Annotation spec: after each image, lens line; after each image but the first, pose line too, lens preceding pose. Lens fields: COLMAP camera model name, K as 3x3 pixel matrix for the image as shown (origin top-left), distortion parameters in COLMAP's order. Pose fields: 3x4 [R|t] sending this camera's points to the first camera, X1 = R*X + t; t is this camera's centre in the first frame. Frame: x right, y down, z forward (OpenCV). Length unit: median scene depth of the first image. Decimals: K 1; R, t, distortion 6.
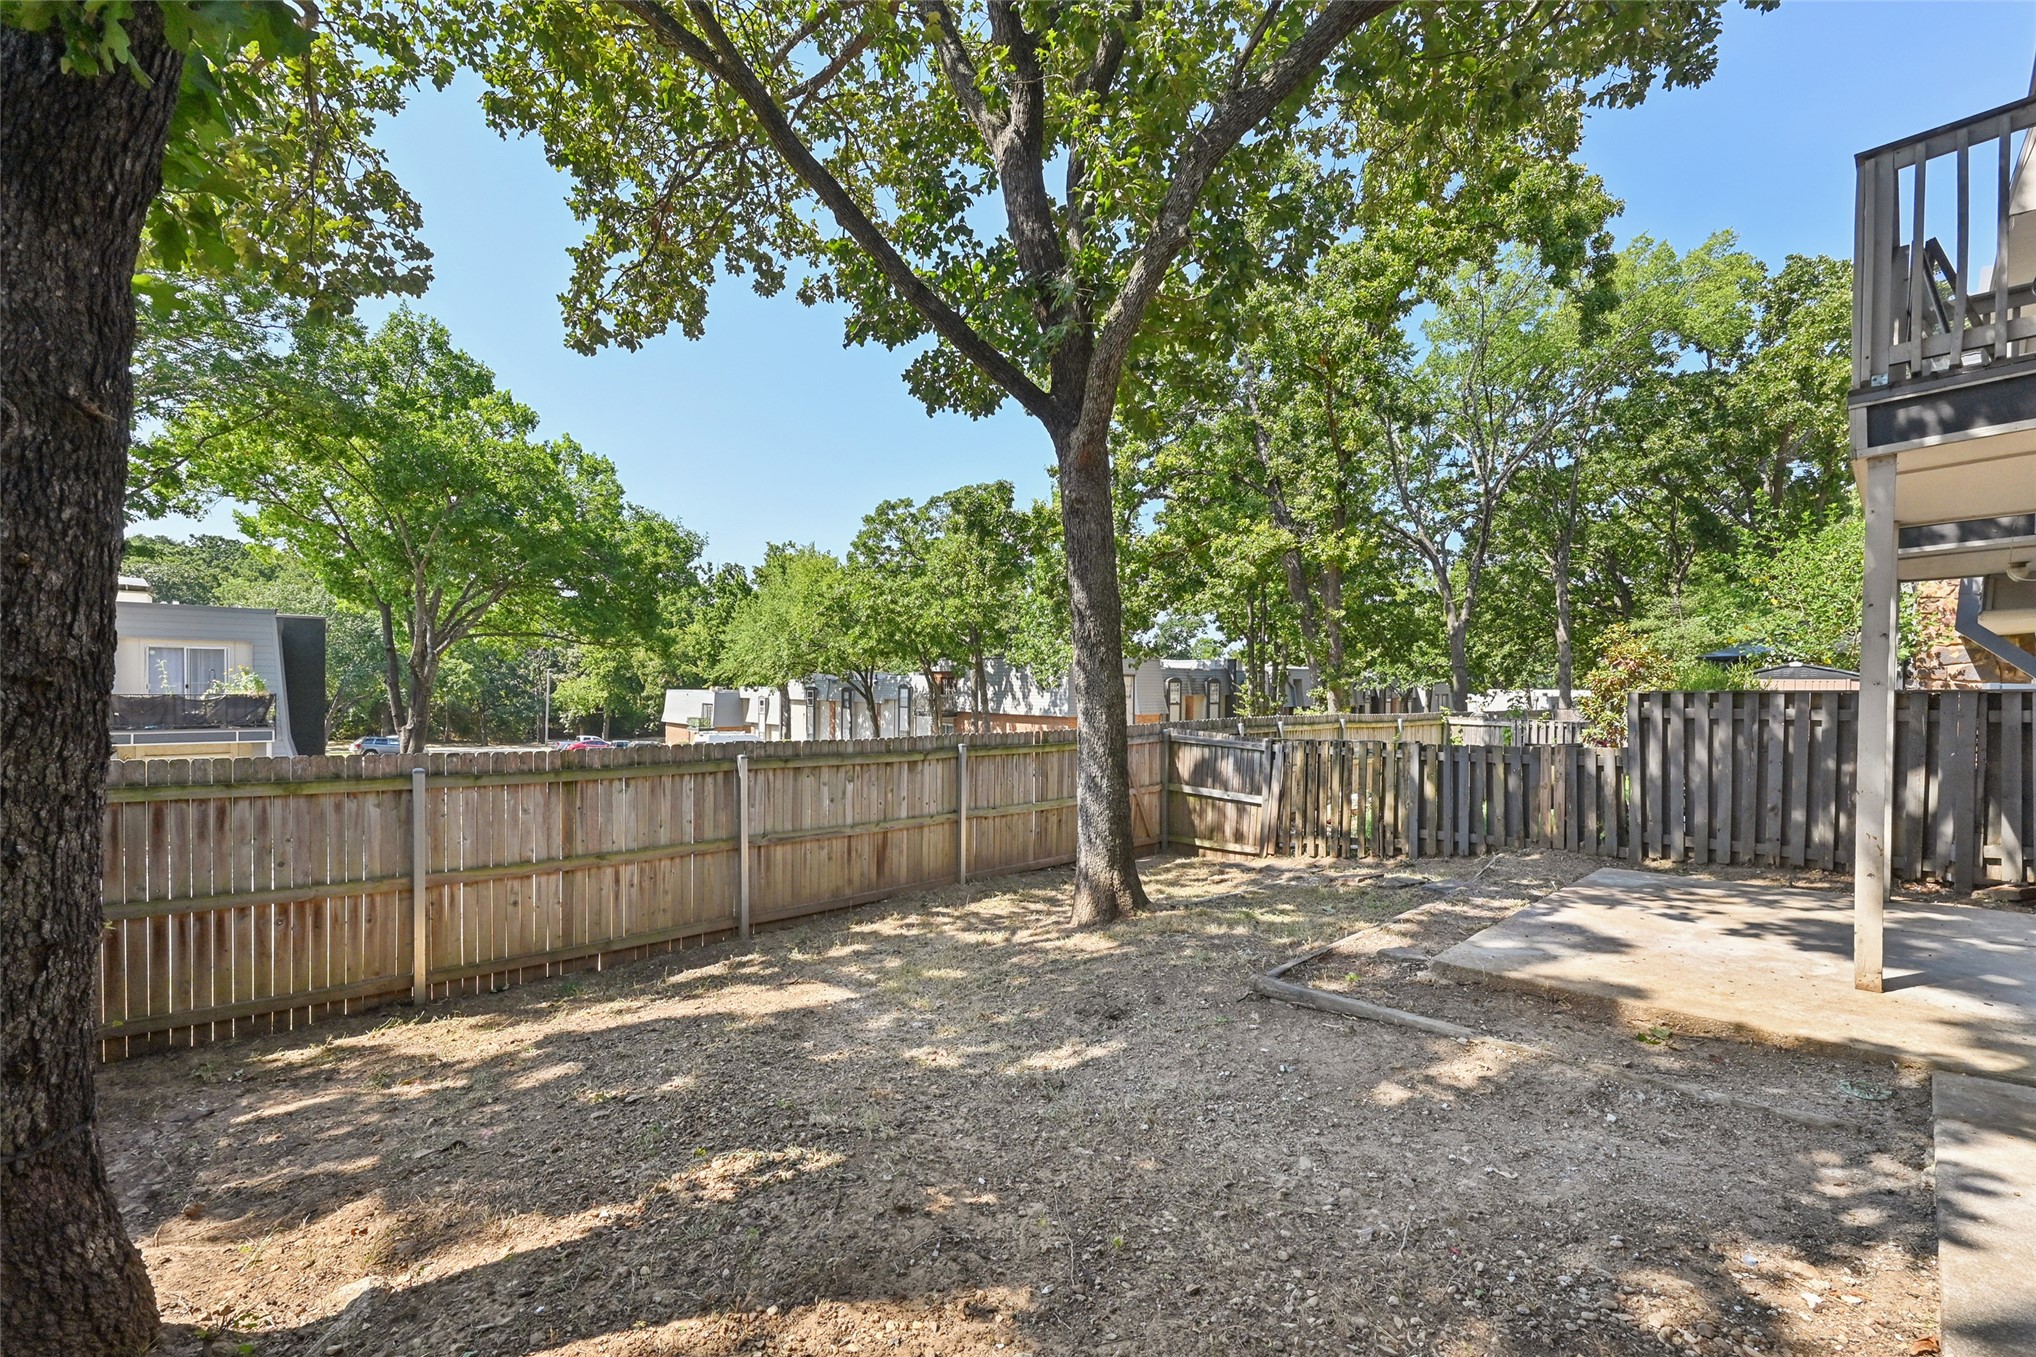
lens RADIAL K [[828.5, 0, 1028.5], [0, 828.5, 700.4], [0, 0, 1]] dist [0.002988, 0.000349]
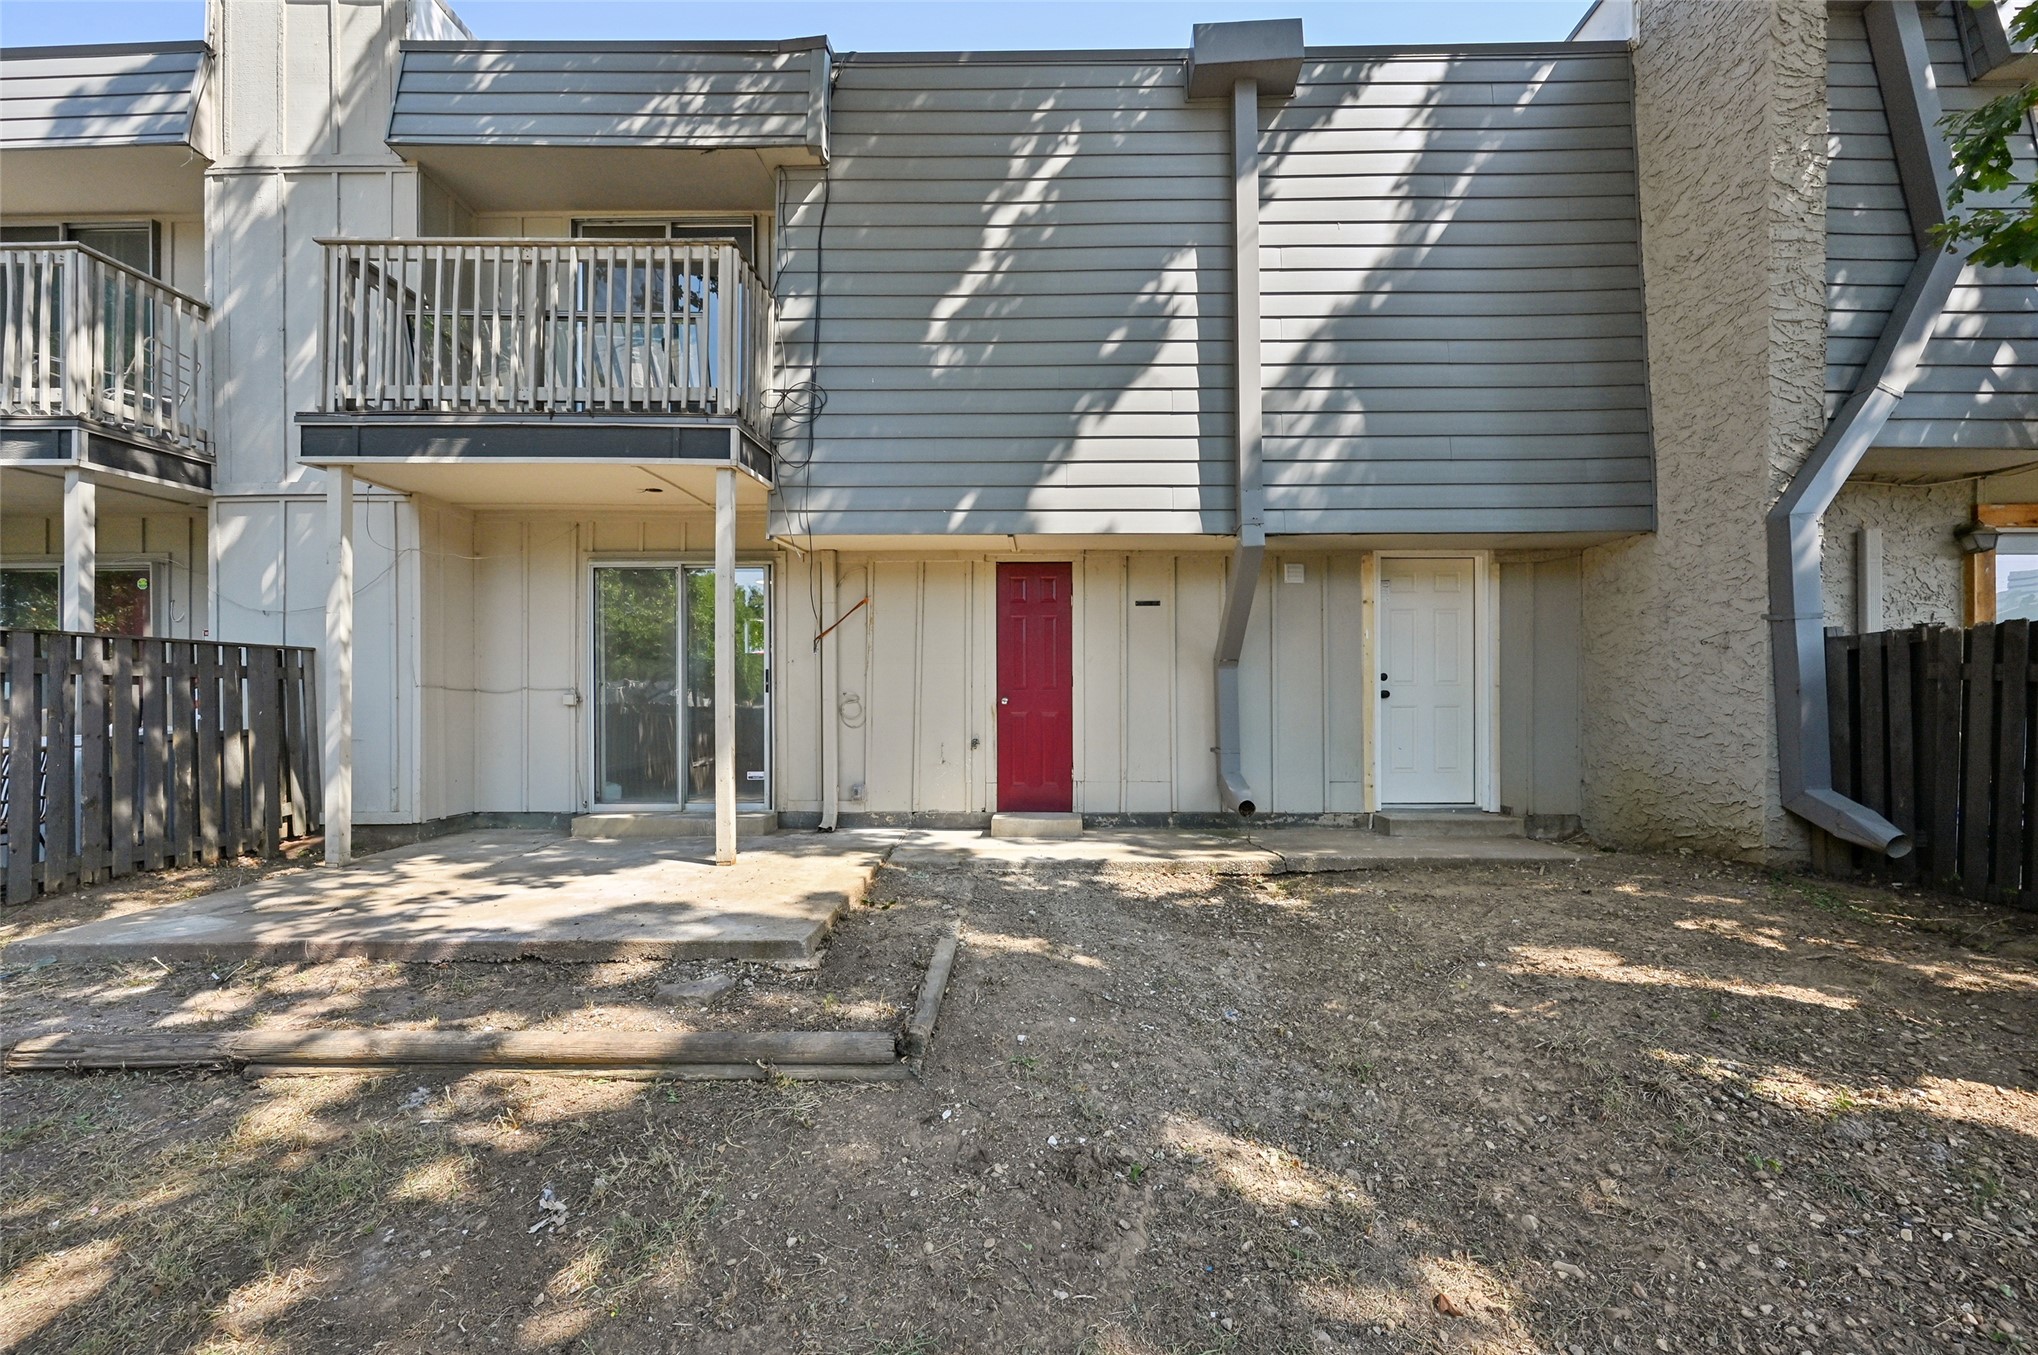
lens RADIAL K [[864.2, 0, 1015.9], [0, 864.2, 690.9], [0, 0, 1]] dist [0.000810, 0.001081]
pose [[-0.713608, 0.002518, 0.700541, -0.328393], [0.009505, 0.999936, 0.006089, 0.071613], [-0.700481, 0.011004, -0.713587, 1.797498]]
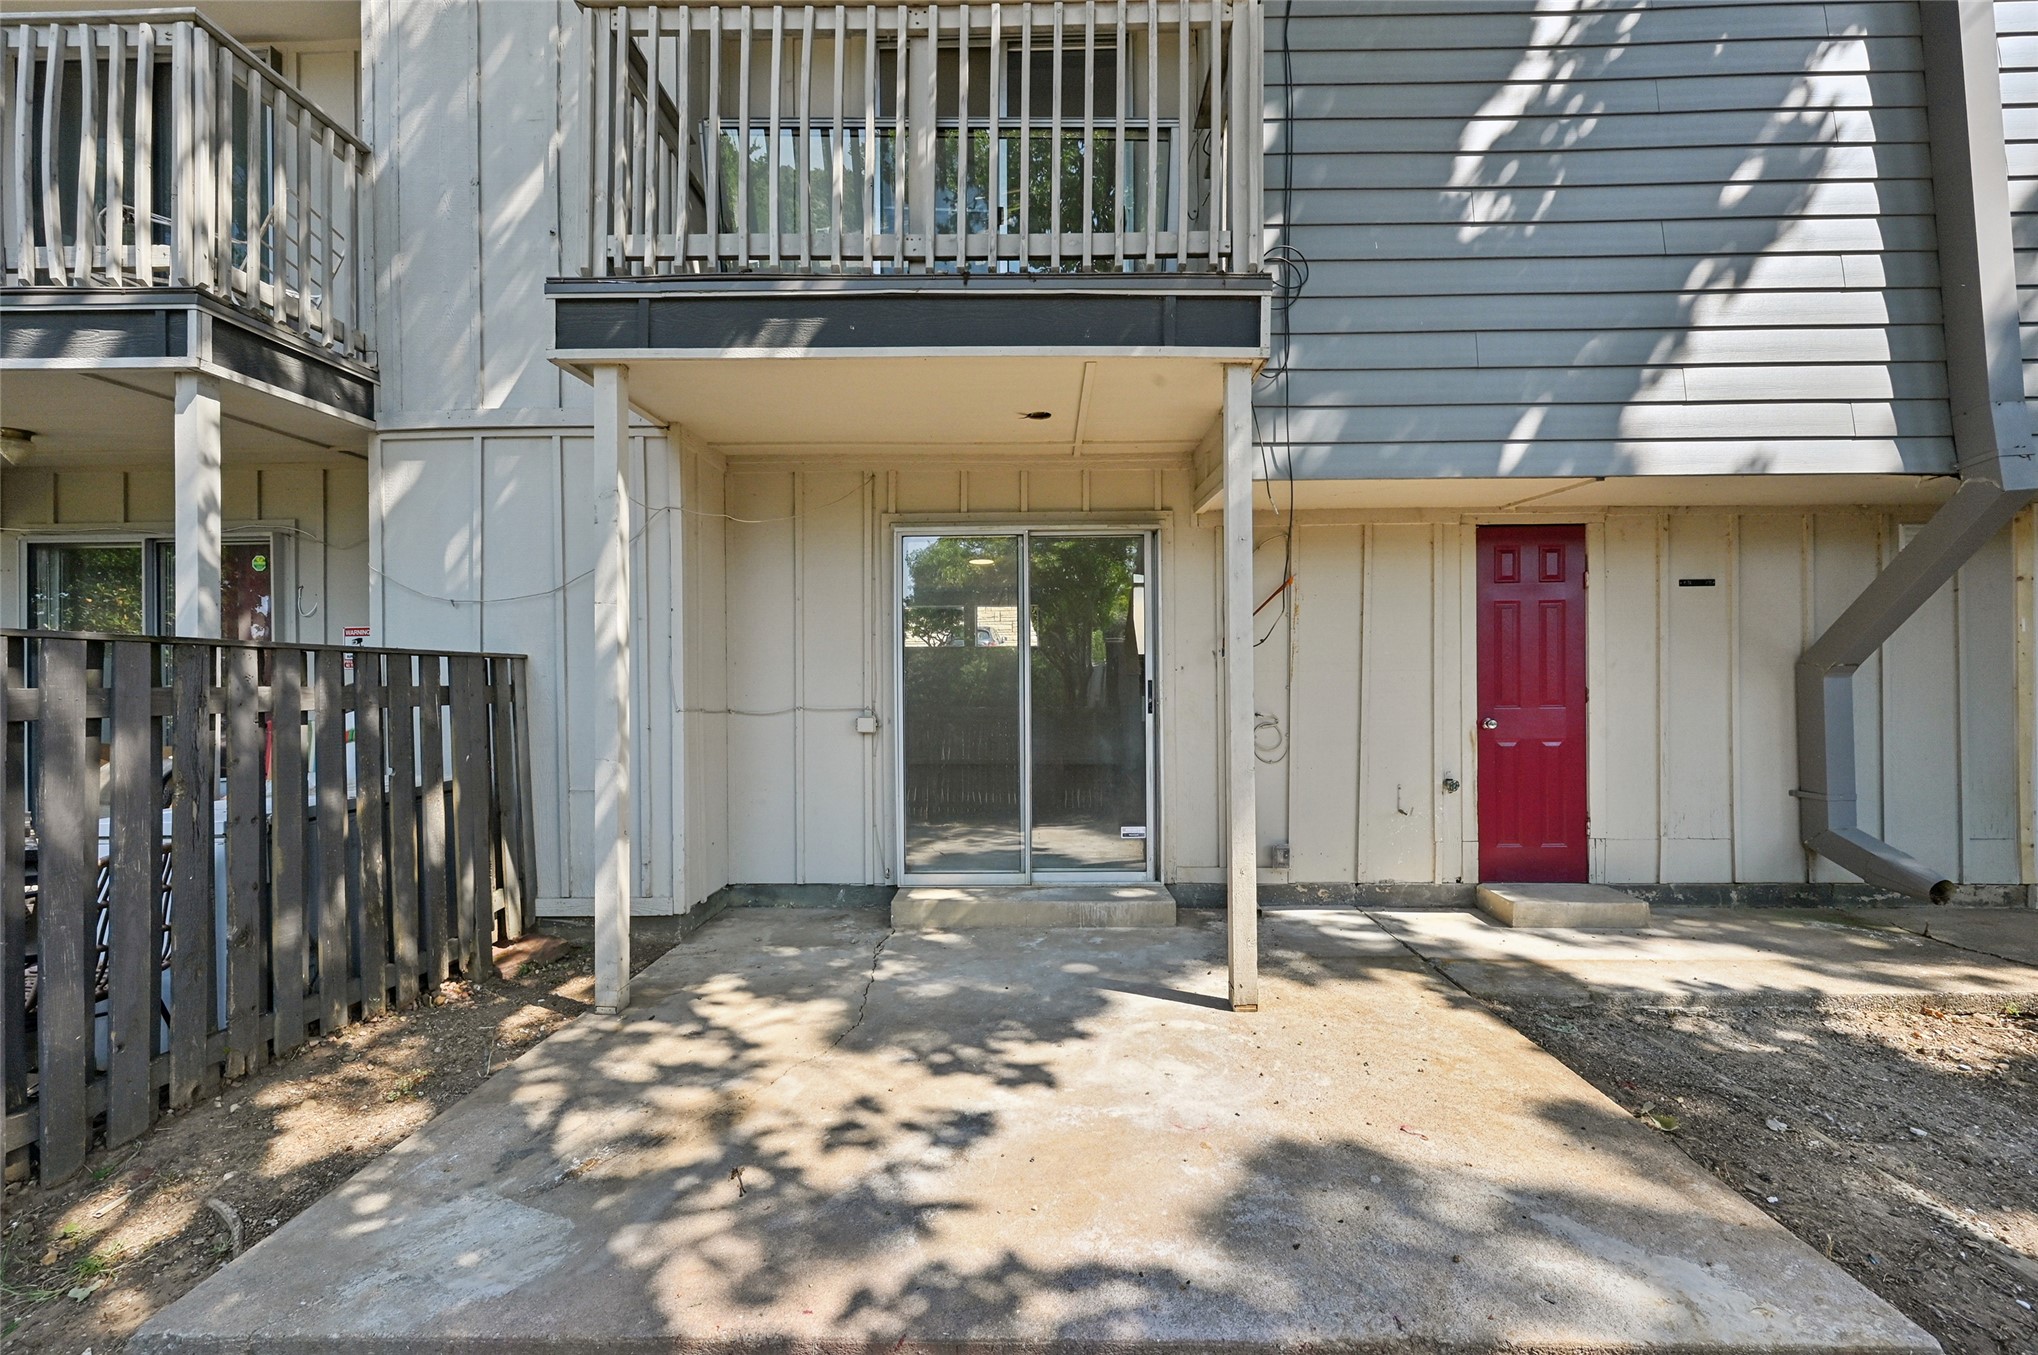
lens RADIAL K [[854.8, 0, 1019.0], [0, 854.8, 677.5], [0, 0, 1]] dist [0.000528, 0.000455]
pose [[-0.708268, 0.005313, 0.705924, 0.614245], [0.014484, 0.999871, 0.007007, 0.014151], [-0.705795, 0.015188, -0.708253, 1.894136]]
